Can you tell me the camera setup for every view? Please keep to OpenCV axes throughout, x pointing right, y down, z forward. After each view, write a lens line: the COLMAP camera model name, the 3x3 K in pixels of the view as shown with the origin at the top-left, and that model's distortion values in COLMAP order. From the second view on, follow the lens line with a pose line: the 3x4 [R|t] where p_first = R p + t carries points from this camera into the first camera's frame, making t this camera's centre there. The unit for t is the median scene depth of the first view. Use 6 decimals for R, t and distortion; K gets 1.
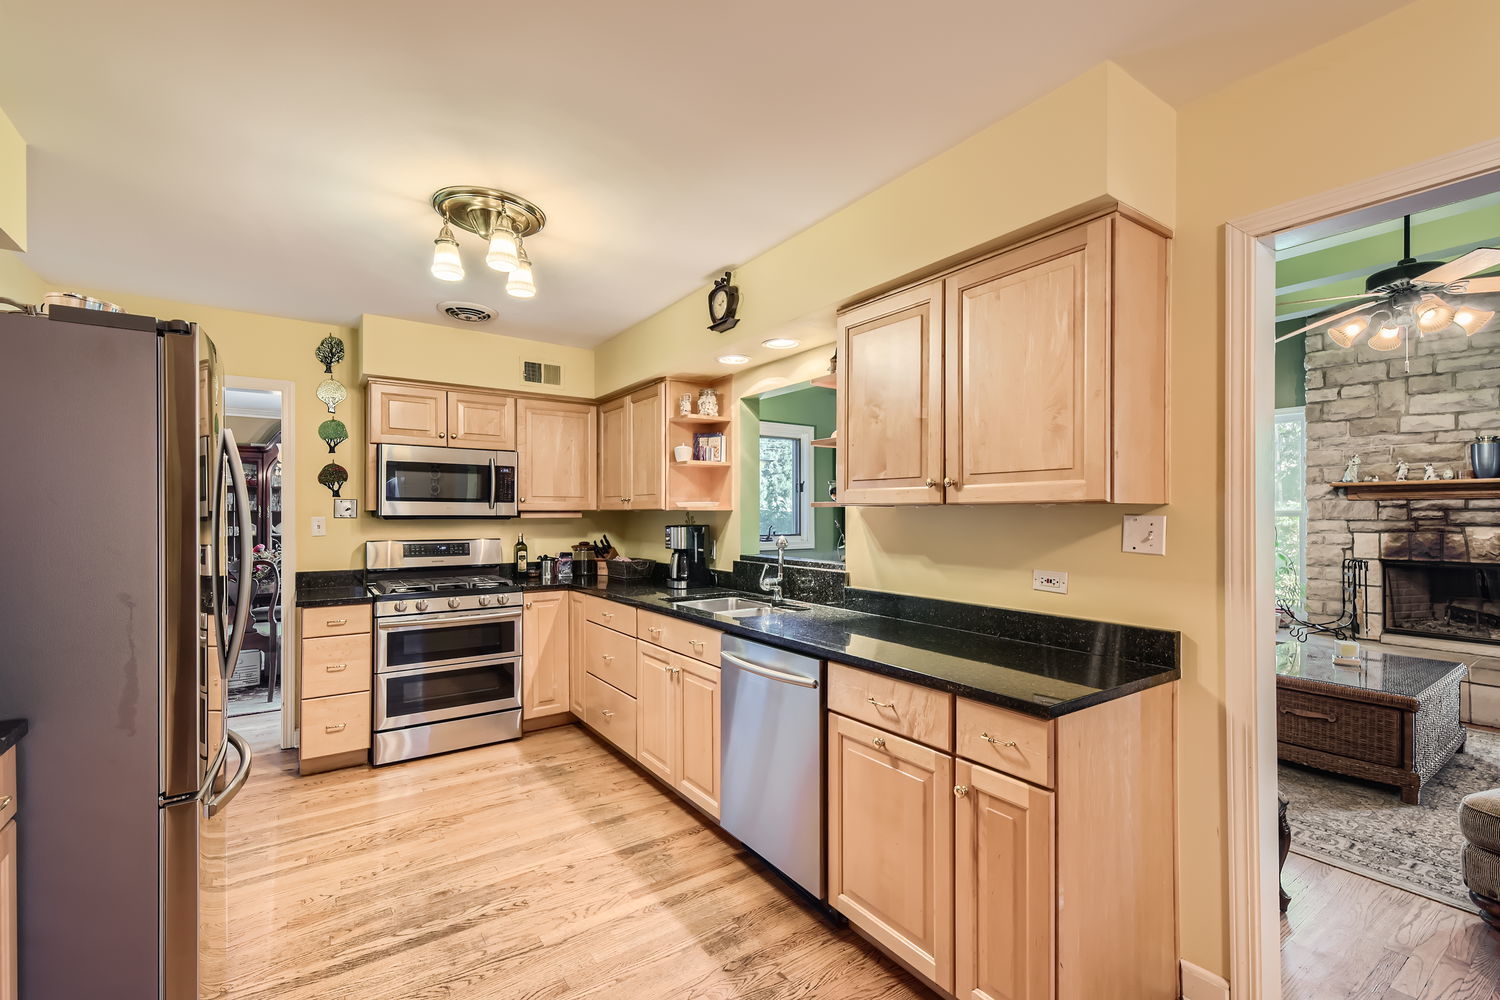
lens RADIAL K [[656.1, 0, 758.8], [0, 656.1, 512.6], [0, 0, 1]] dist [0.024137, -0.003877]
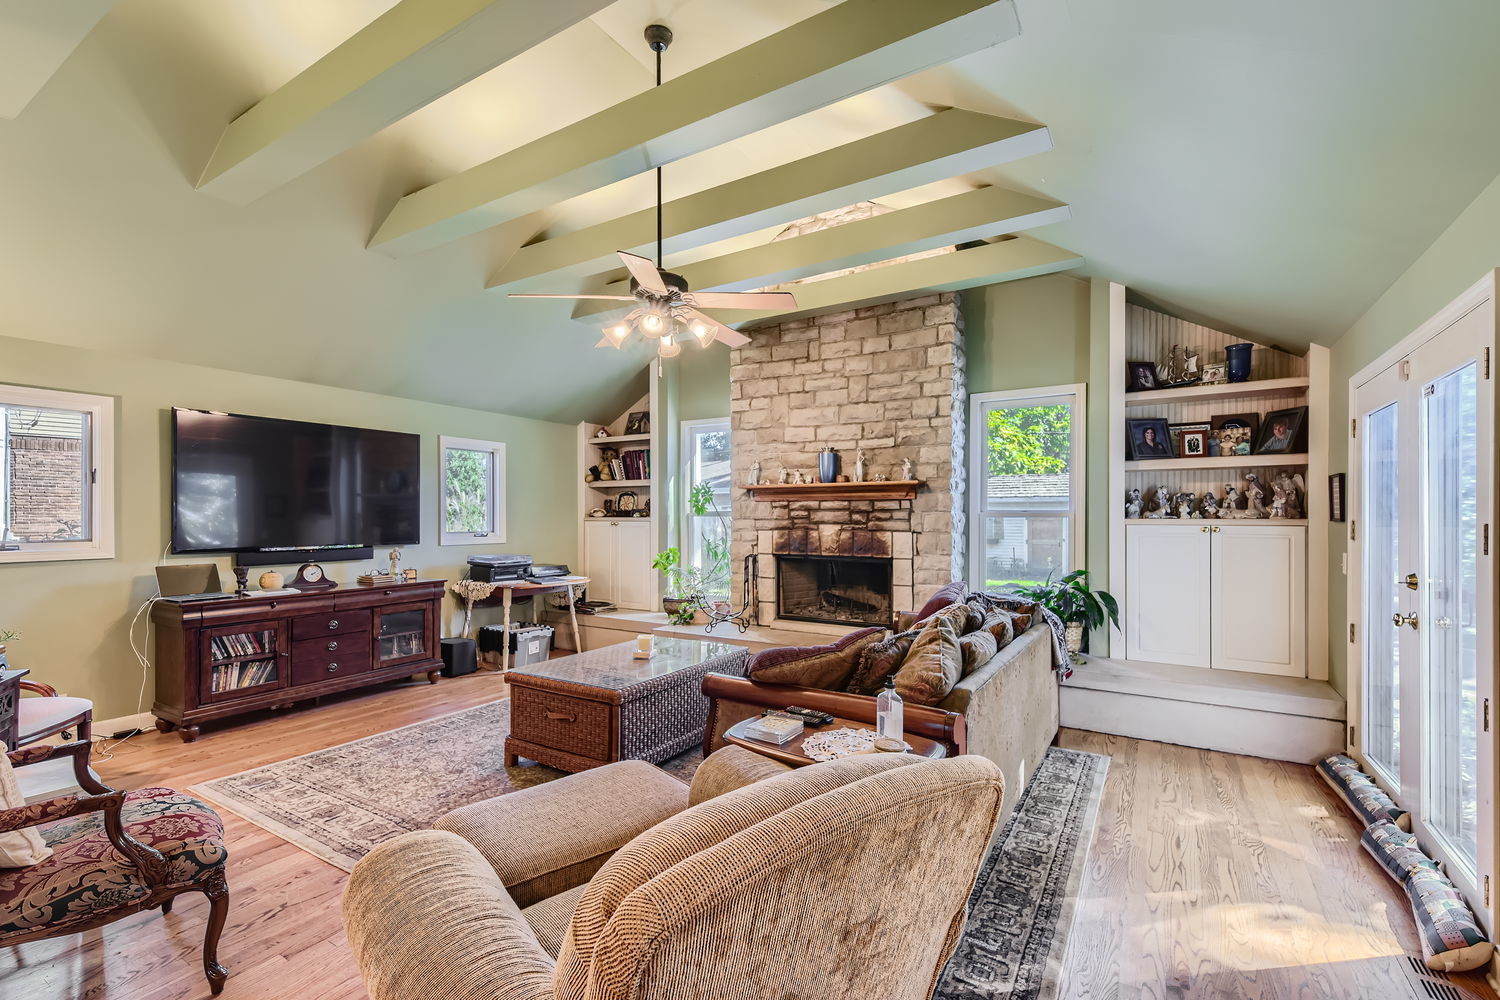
lens RADIAL K [[656.1, 0, 740.3], [0, 656.1, 514.6], [0, 0, 1]] dist [0.024137, -0.003877]
pose [[0.922631, 0.001732, 0.385679, 0.497820], [-0.001695, 0.999998, -0.000438, 0.004611], [-0.385679, -0.000250, 0.922633, 0.002141]]
